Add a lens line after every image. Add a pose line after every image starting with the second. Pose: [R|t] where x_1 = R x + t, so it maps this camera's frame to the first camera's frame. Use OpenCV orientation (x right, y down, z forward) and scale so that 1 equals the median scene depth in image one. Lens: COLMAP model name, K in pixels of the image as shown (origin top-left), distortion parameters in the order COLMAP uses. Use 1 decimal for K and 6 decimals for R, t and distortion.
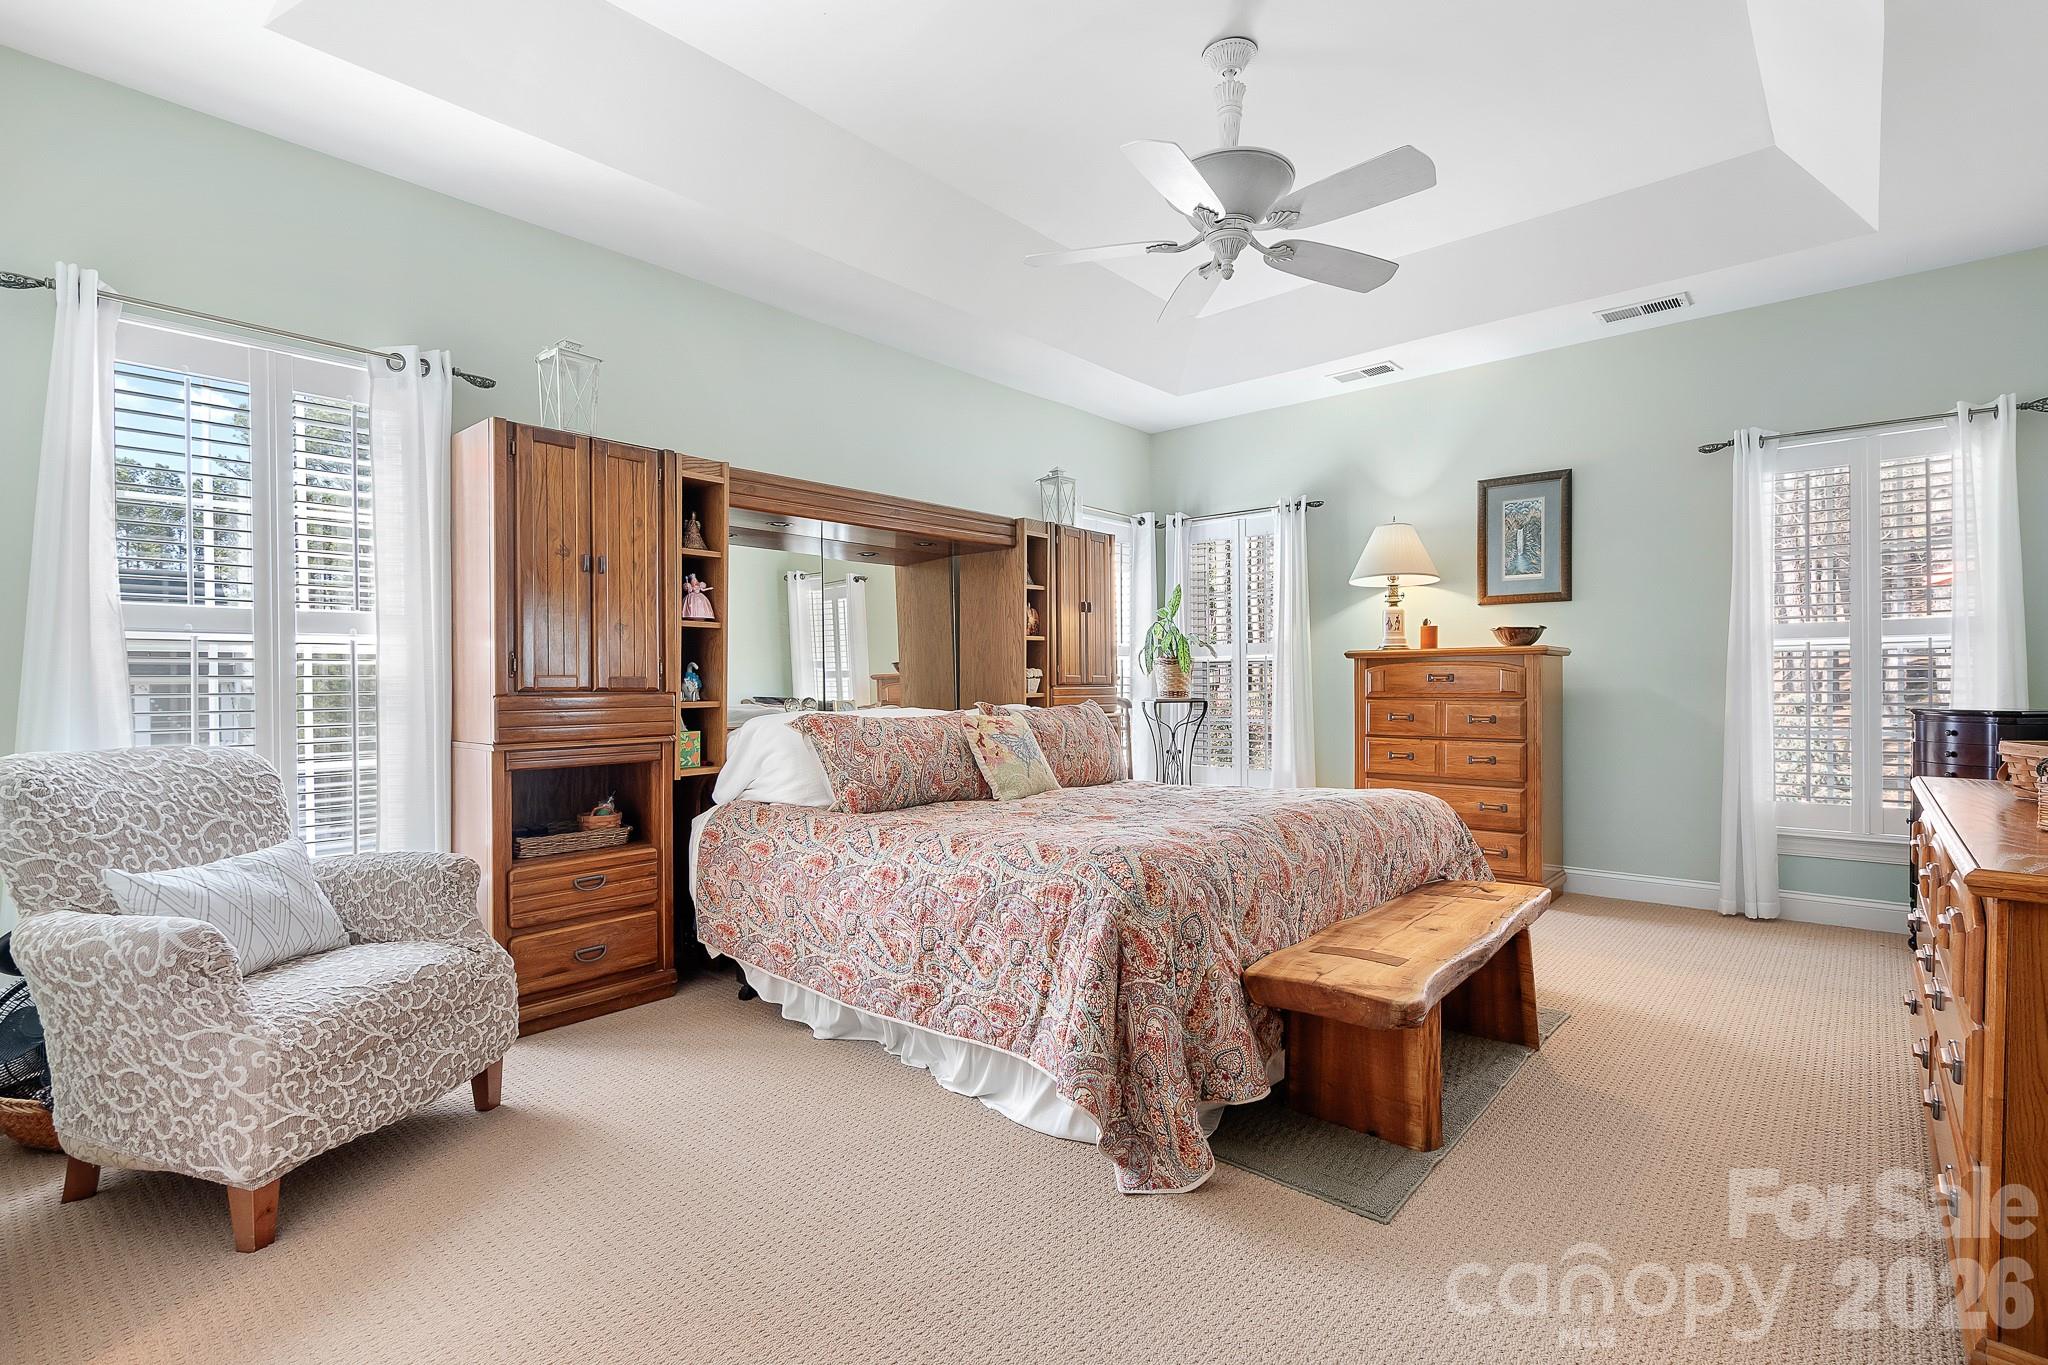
lens RADIAL K [[961.9, 0, 1024.0], [0, 961.9, 682.5], [0, 0, 1]] dist [0.001450, 0.000001]
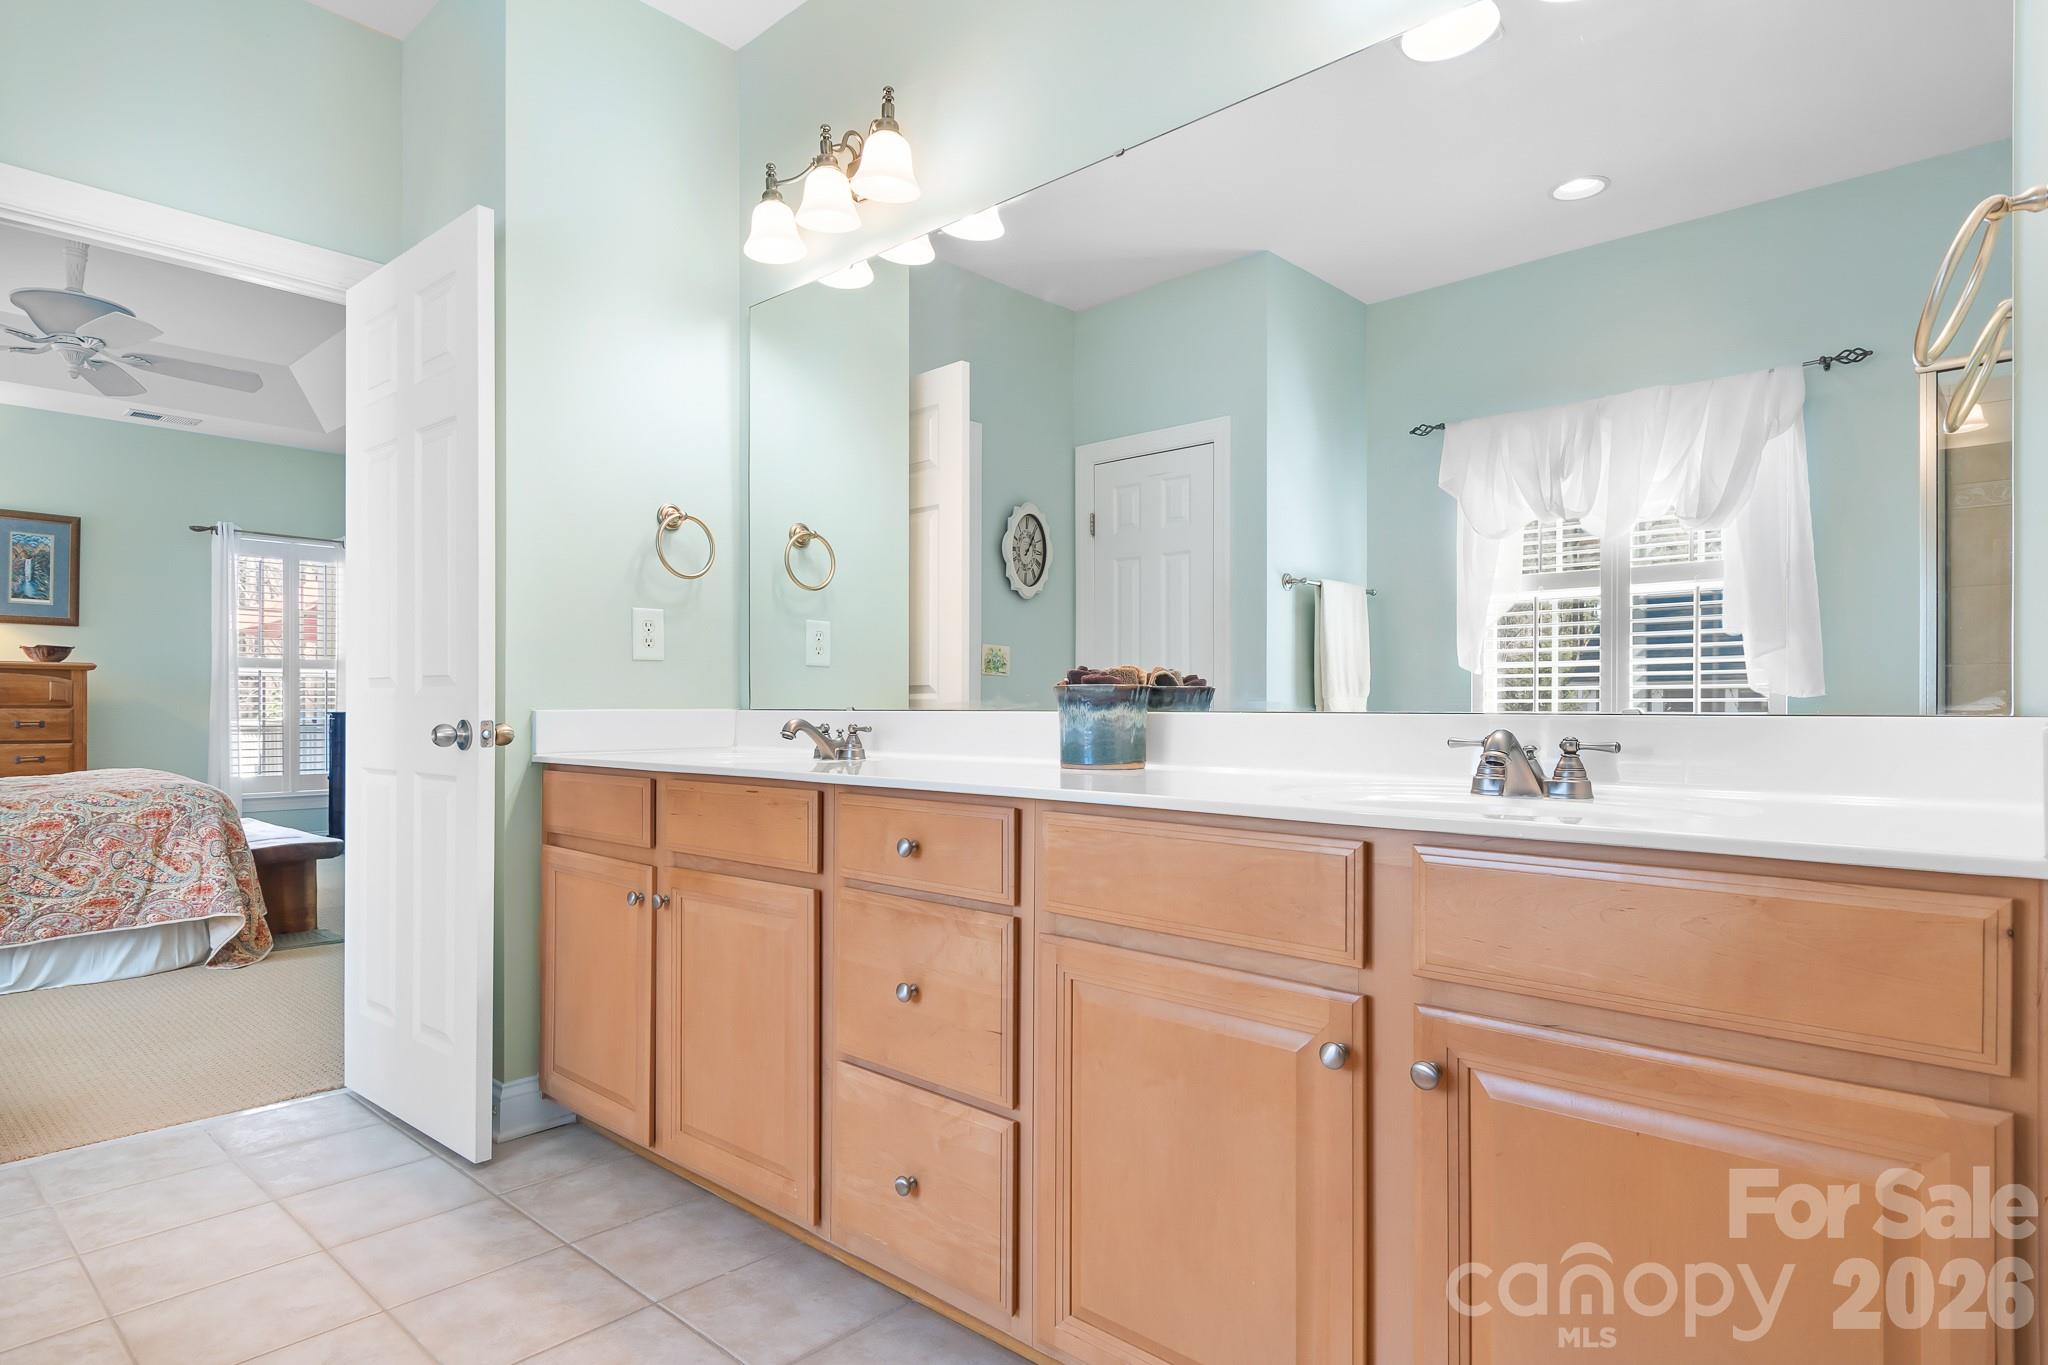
lens RADIAL K [[1152.8, 0, 1029.4], [0, 1152.8, 681.5], [0, 0, 1]] dist [0.002653, -0.001820]
pose [[0.008189, 0.033697, 0.999399, -1.661472], [-0.001991, 0.999431, -0.033682, 0.057920], [-0.999964, -0.001714, 0.008252, -0.390162]]
